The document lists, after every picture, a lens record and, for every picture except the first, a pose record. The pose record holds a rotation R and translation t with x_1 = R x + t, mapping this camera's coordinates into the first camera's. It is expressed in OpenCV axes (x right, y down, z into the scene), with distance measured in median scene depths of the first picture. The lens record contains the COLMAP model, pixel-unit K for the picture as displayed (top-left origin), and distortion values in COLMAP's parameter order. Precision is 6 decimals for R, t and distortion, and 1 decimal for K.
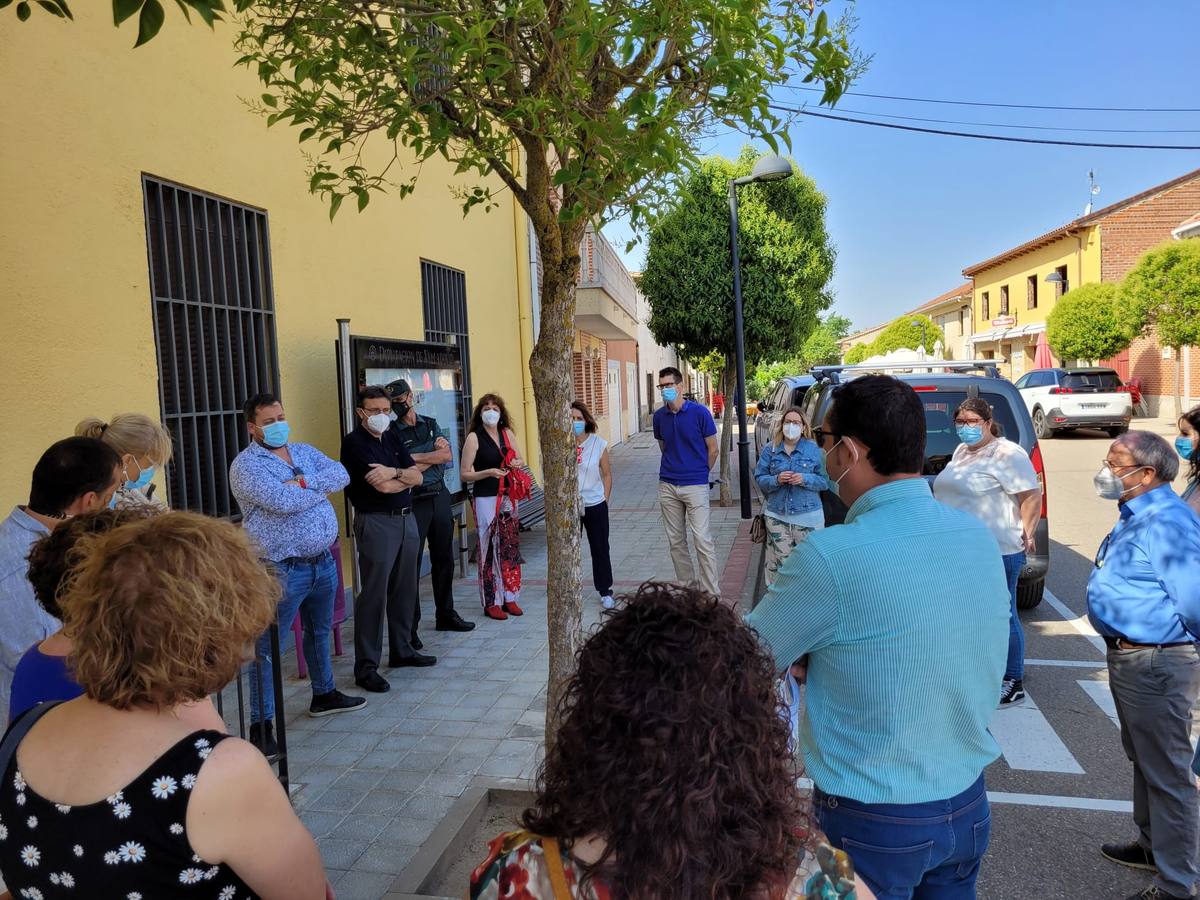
lens RADIAL K [[921.3, 0, 600.0], [0, 921.3, 450.0], [0, 0, 1]] dist [0.004352, 0.000123]
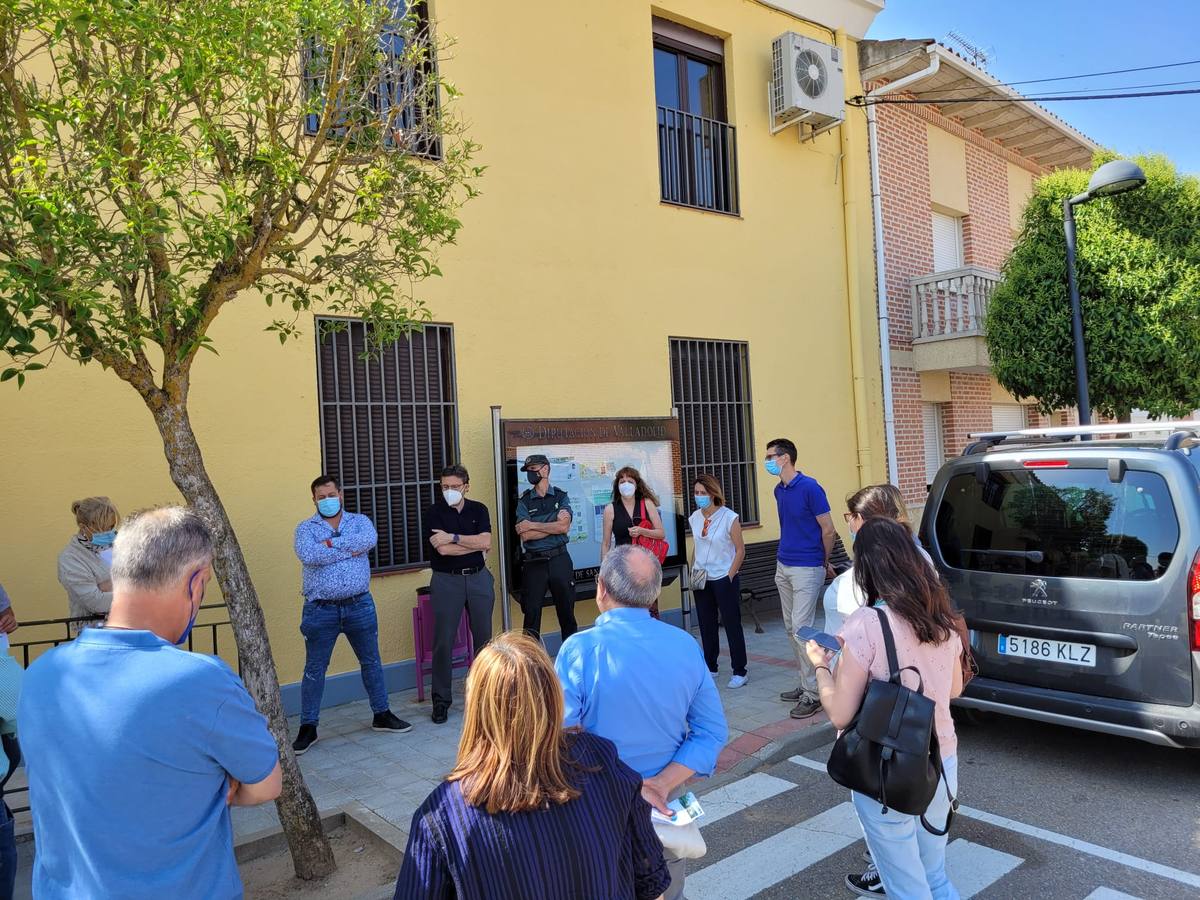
lens RADIAL K [[880.6, 0, 600.0], [0, 880.6, 450.0], [0, 0, 1]] dist [-0.002452, -0.001078]
pose [[0.759206, -0.008101, -0.650800, 0.342473], [-0.024537, 0.998855, -0.041058, -0.024423], [0.650388, 0.047140, 0.758138, 0.132546]]
